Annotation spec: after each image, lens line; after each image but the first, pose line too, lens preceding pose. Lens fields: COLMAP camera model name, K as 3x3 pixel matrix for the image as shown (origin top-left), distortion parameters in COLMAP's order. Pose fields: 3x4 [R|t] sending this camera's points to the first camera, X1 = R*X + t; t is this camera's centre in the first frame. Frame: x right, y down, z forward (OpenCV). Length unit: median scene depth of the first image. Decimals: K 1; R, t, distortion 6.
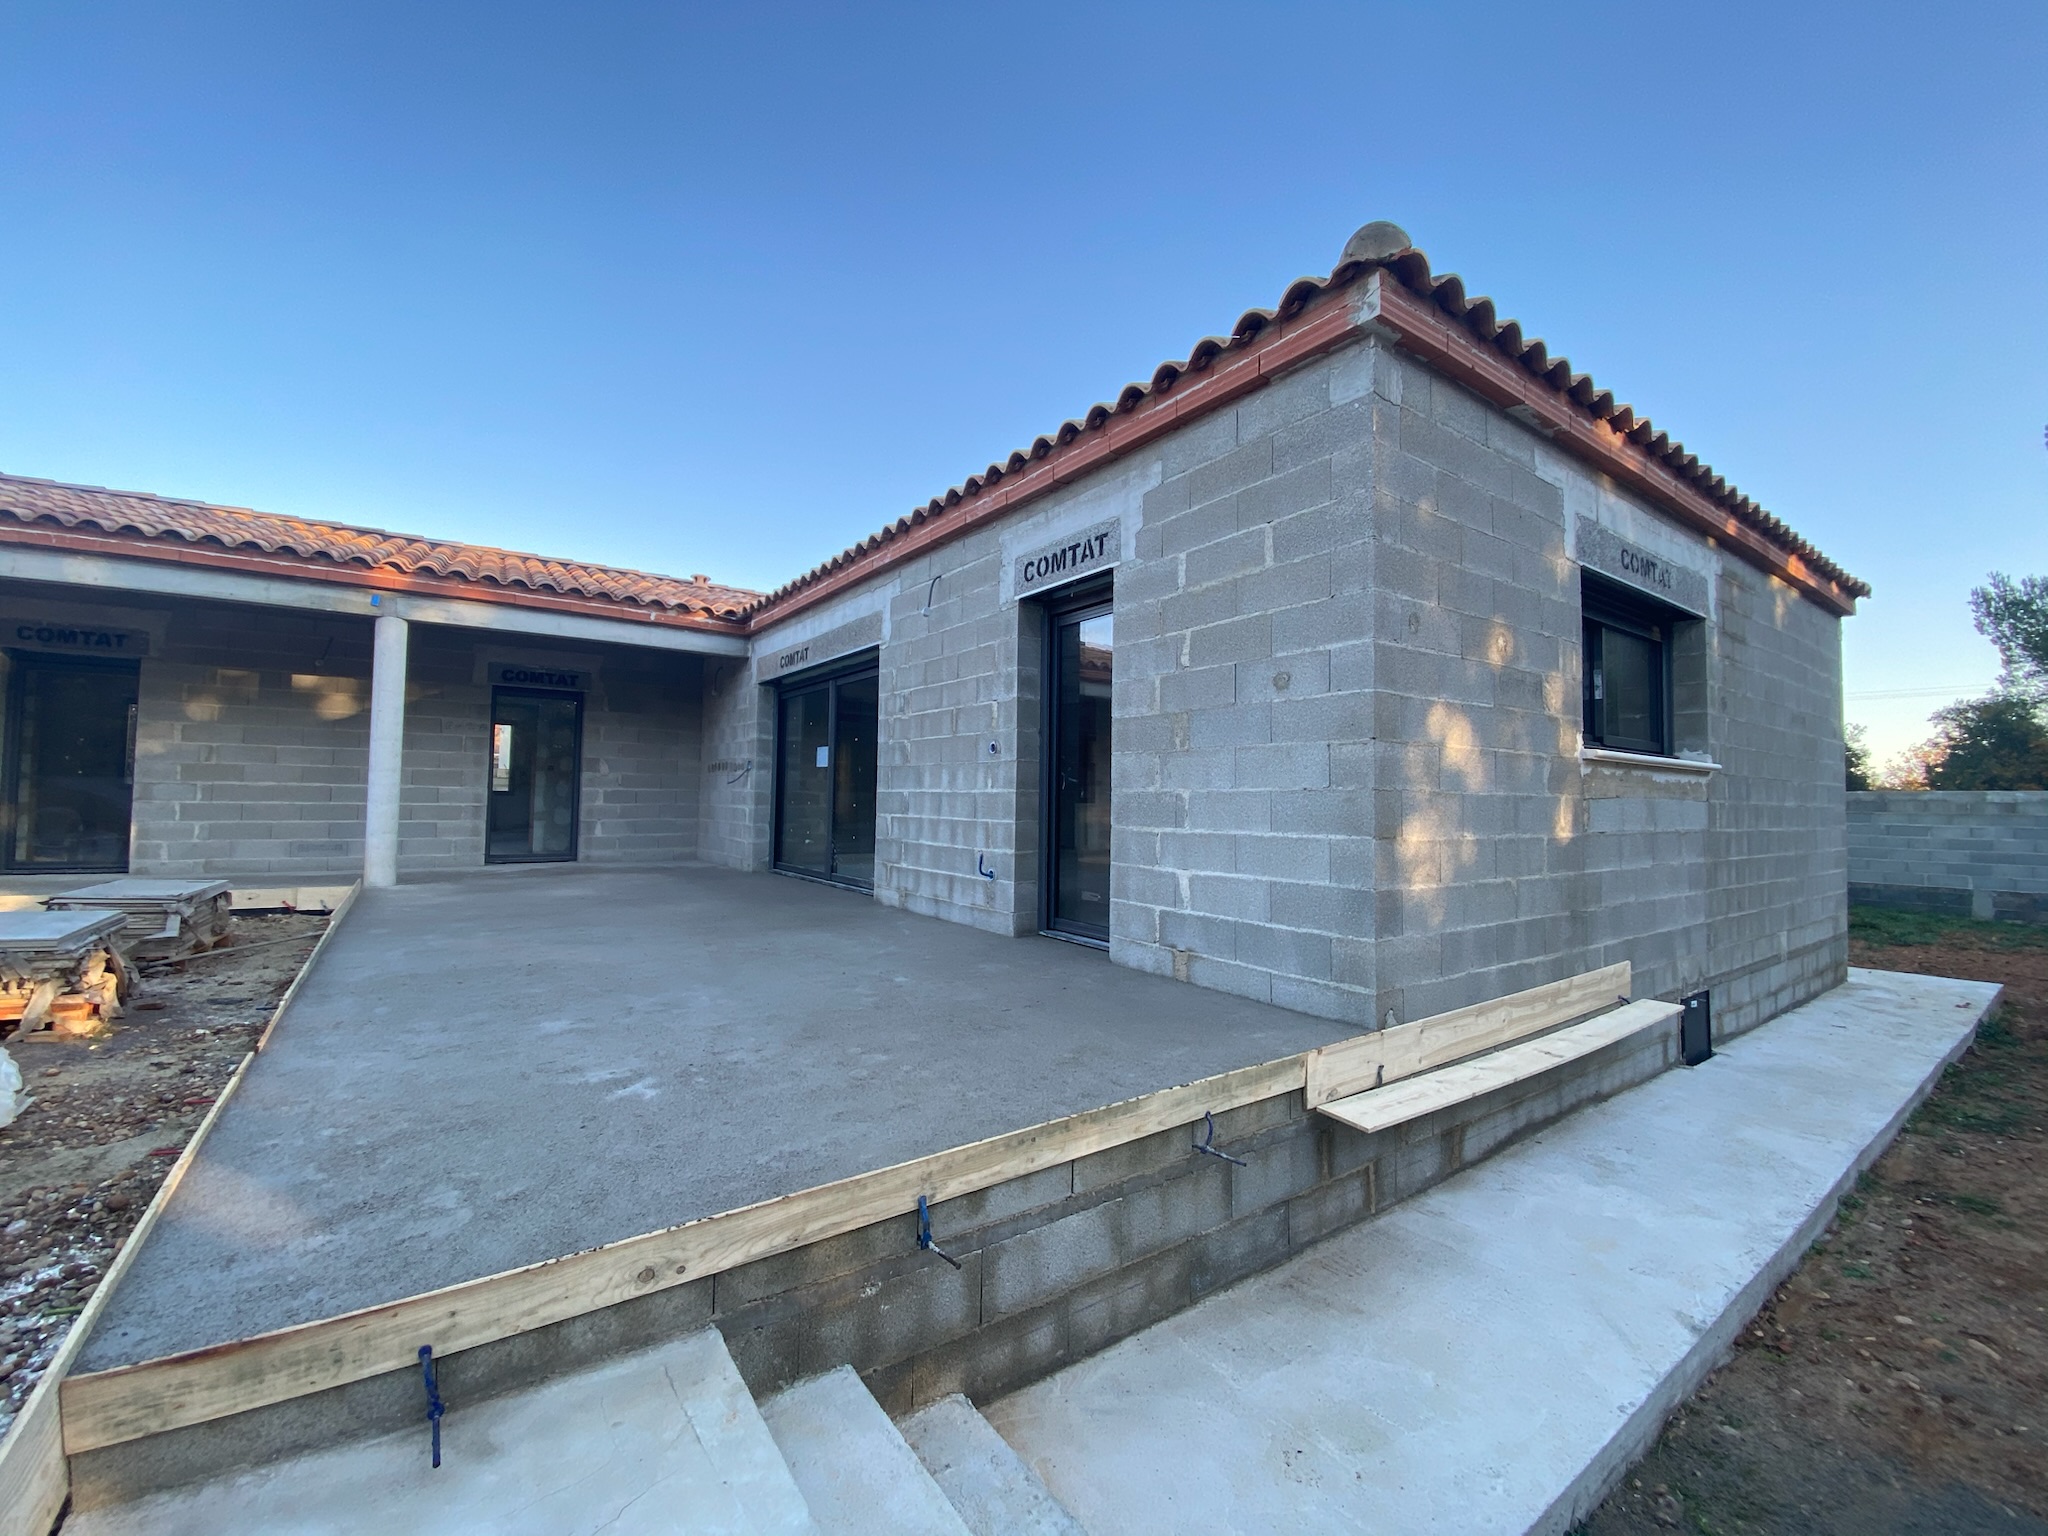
lens RADIAL K [[828.8, 0, 1023.4], [0, 828.8, 765.2], [0, 0, 1]] dist [-0.002686, -0.000638]
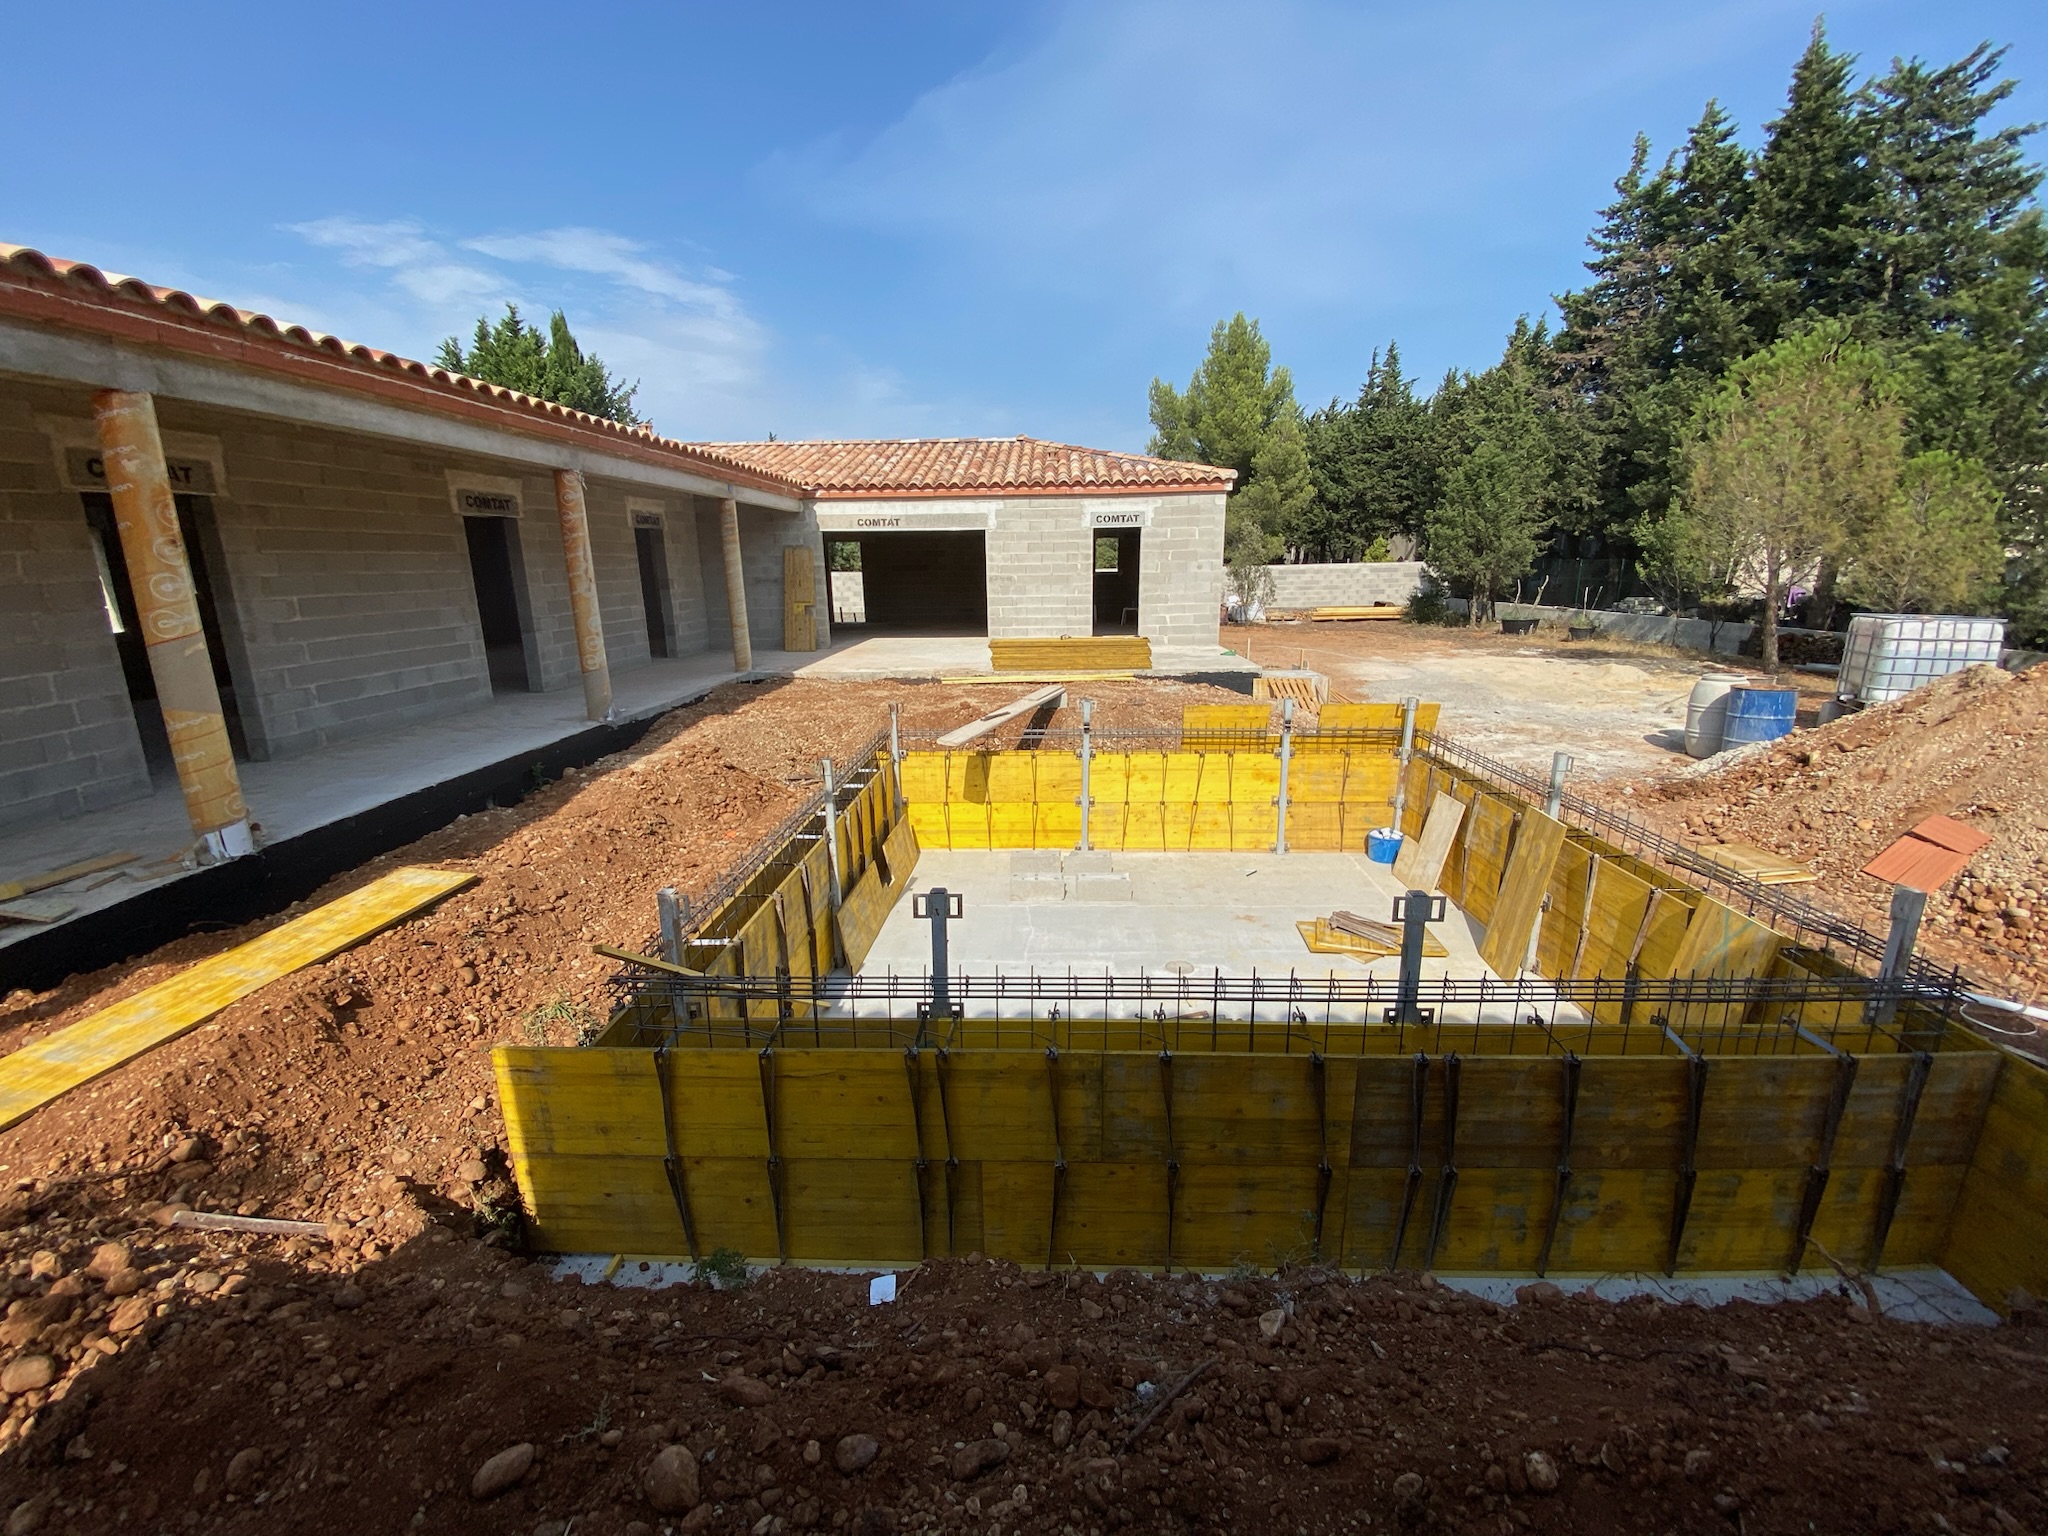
lens RADIAL K [[828.8, 0, 1025.8], [0, 828.8, 770.0], [0, 0, 1]] dist [-0.002686, -0.000638]
pose [[0.617661, -0.213809, 0.756823, -3.081772], [-0.008498, 0.960464, 0.278275, -0.224821], [-0.786399, -0.178311, 0.591424, -0.860683]]
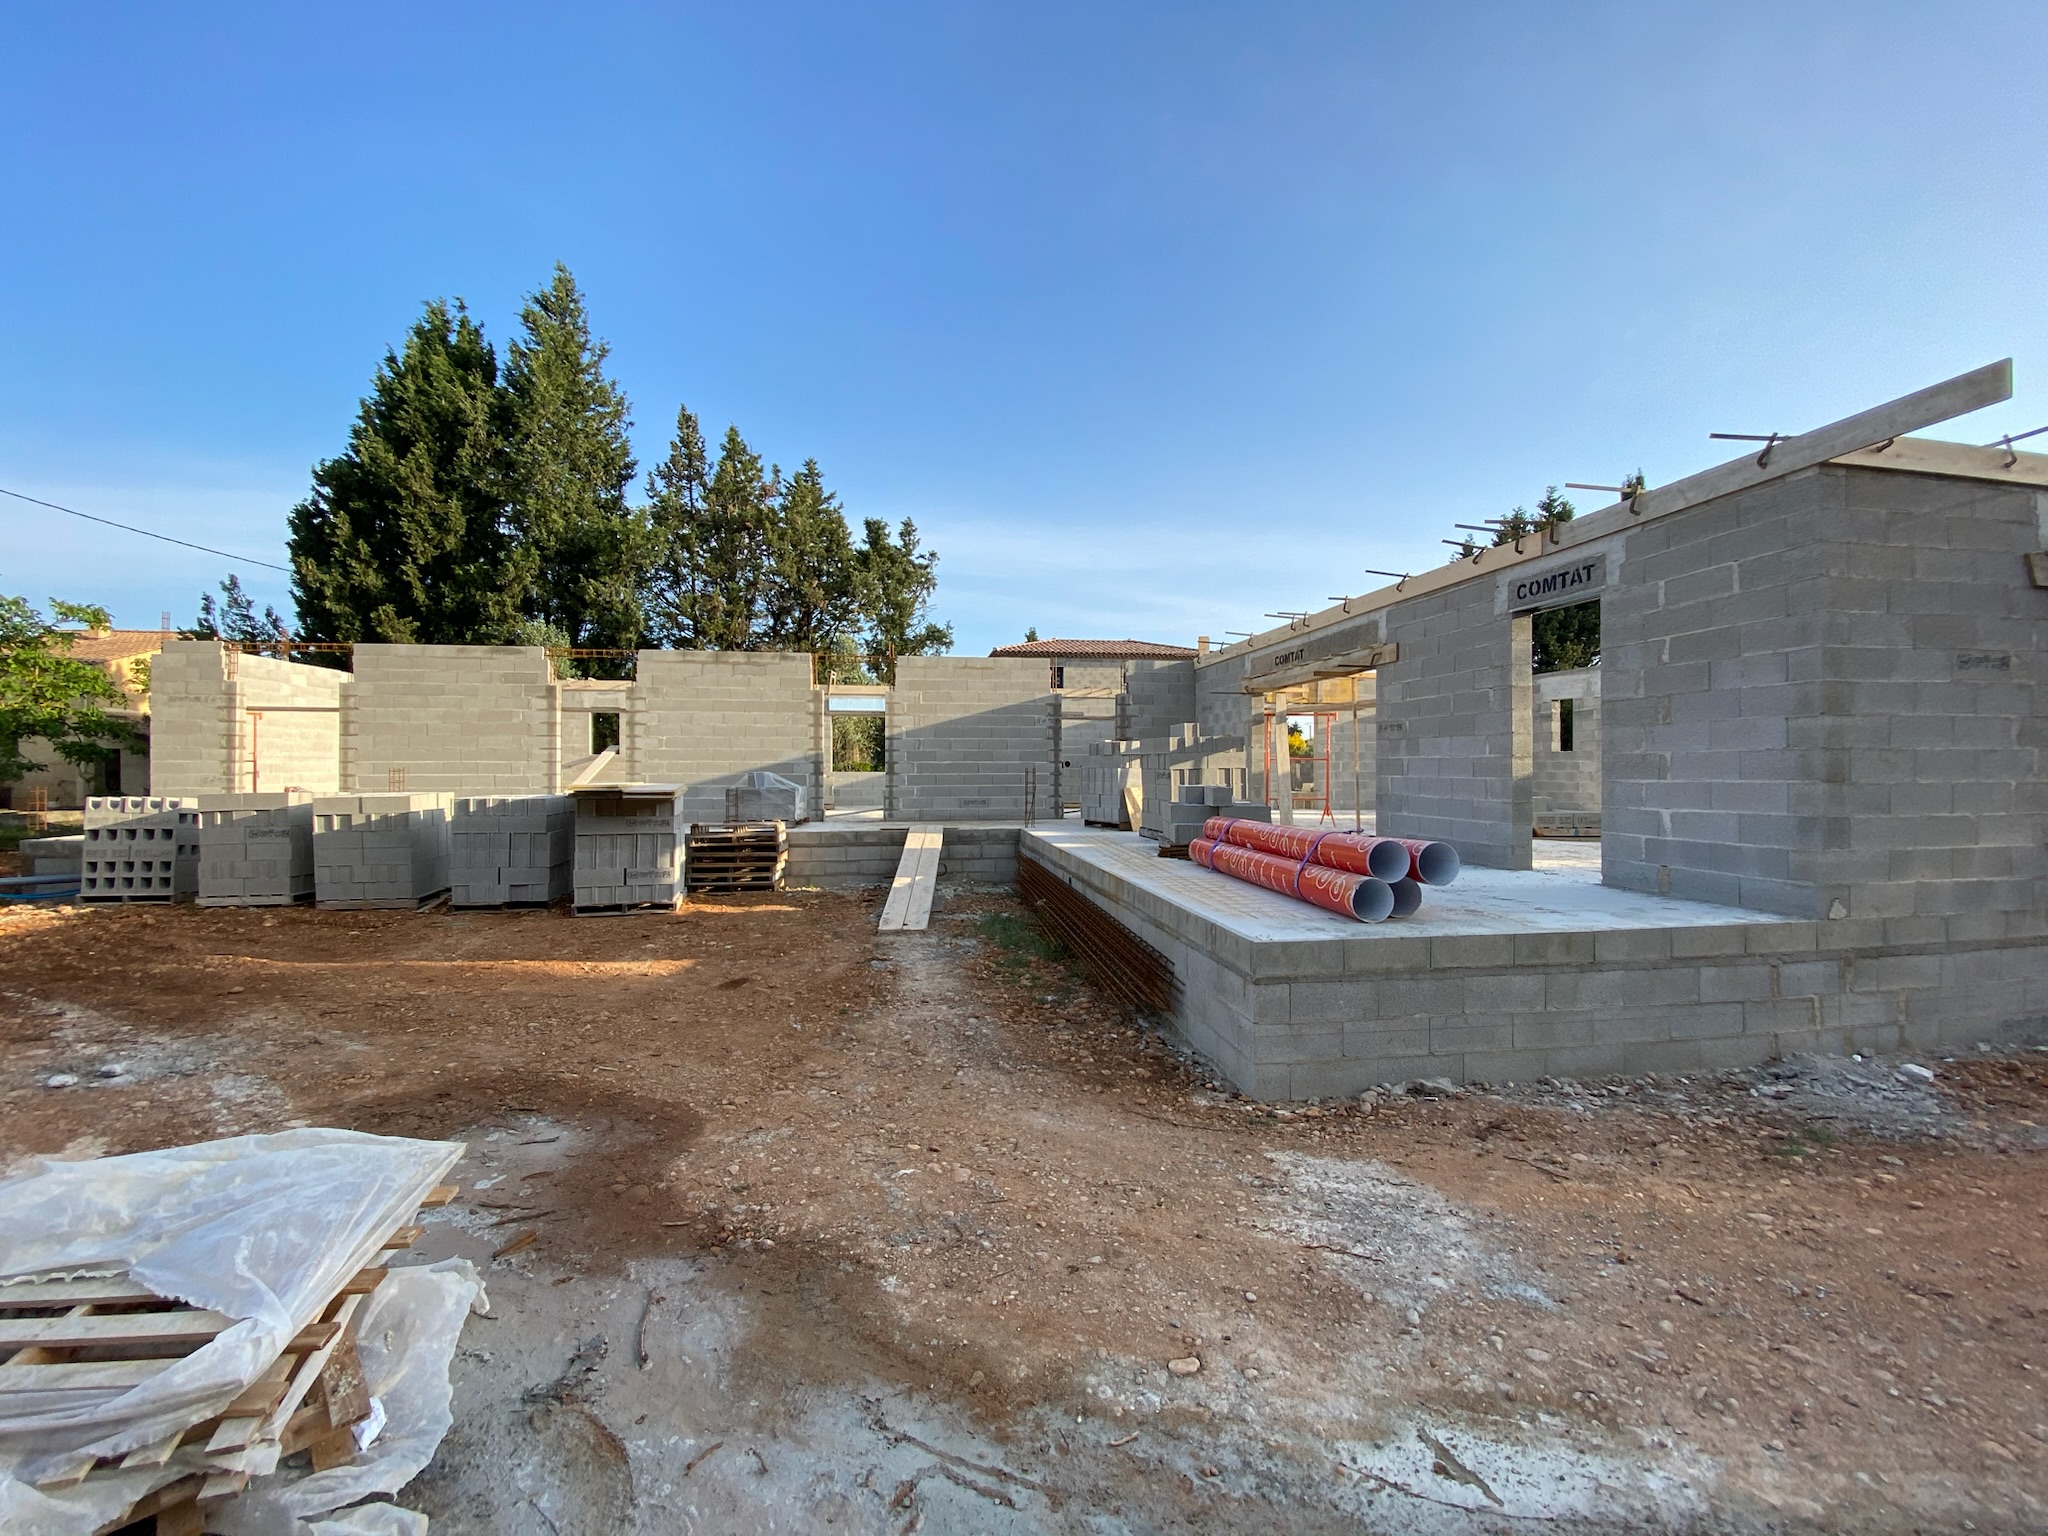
lens RADIAL K [[828.8, 0, 1020.2], [0, 828.8, 765.5], [0, 0, 1]] dist [-0.002686, -0.000638]
pose [[0.884536, -0.017865, -0.466131, -0.108262], [0.035923, 0.998908, 0.029885, -0.026041], [0.465088, -0.043179, 0.884211, -0.675329]]
